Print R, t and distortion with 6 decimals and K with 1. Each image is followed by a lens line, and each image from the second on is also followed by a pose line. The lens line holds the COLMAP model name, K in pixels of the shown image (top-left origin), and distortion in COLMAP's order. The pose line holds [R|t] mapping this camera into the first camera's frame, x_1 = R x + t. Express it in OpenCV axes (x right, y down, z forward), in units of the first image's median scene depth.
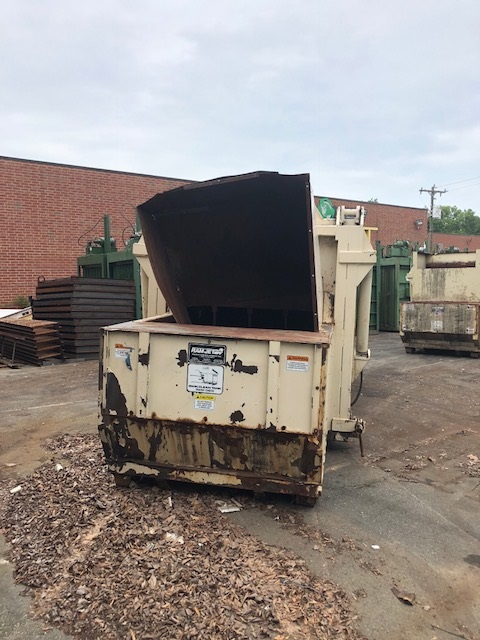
lens RADIAL K [[525.6, 0, 244.4], [0, 525.6, 316.7], [0, 0, 1]] dist [0.016404, -0.004795]
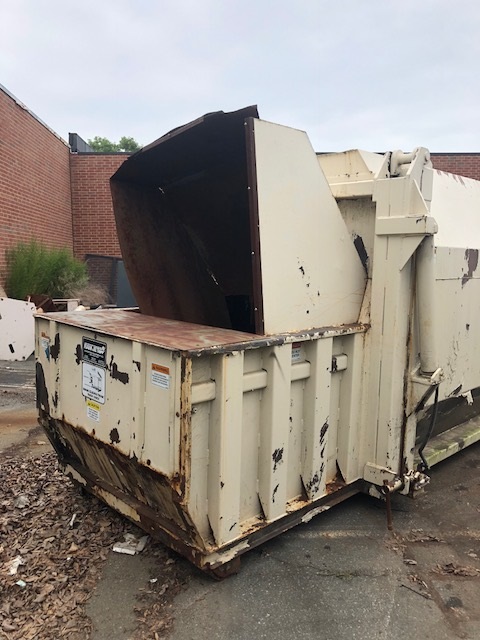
lens RADIAL K [[525.6, 0, 240.6], [0, 525.6, 322.8], [0, 0, 1]] dist [0.016404, -0.004795]
pose [[0.818507, 0.053292, -0.572019, 0.570977], [-0.038399, 0.998537, 0.038082, -0.013328], [0.573212, -0.009206, 0.819356, 0.466415]]
